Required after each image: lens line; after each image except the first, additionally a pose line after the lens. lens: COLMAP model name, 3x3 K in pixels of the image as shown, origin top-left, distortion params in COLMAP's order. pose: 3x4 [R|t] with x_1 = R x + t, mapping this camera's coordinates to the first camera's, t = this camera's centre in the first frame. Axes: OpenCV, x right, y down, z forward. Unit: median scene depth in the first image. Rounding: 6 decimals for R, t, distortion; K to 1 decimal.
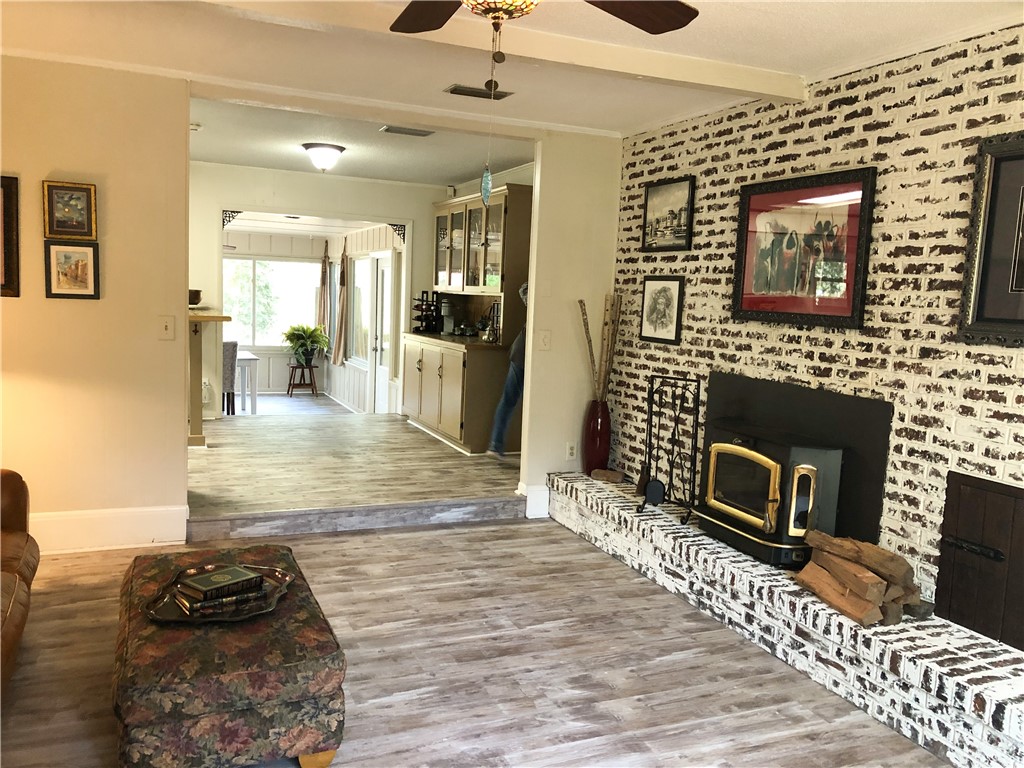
lens RADIAL K [[842.3, 0, 512.0], [0, 842.3, 384.0], [0, 0, 1]] dist [0.063505, -0.050529]
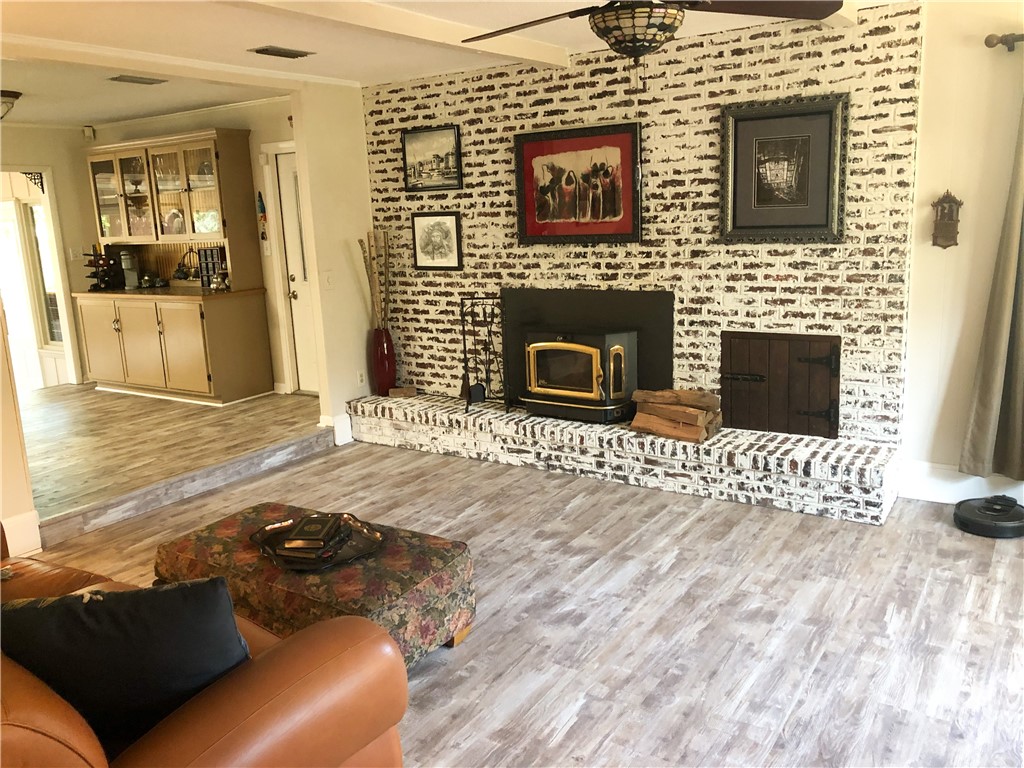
lens RADIAL K [[842.6, 0, 492.8], [0, 842.6, 370.4], [0, 0, 1]] dist [0.191746, -0.543331]
pose [[0.836651, -0.183511, 0.516080, -0.503856], [0.141404, 0.982631, 0.120170, -0.055139], [-0.529169, -0.027565, 0.848069, -0.048388]]
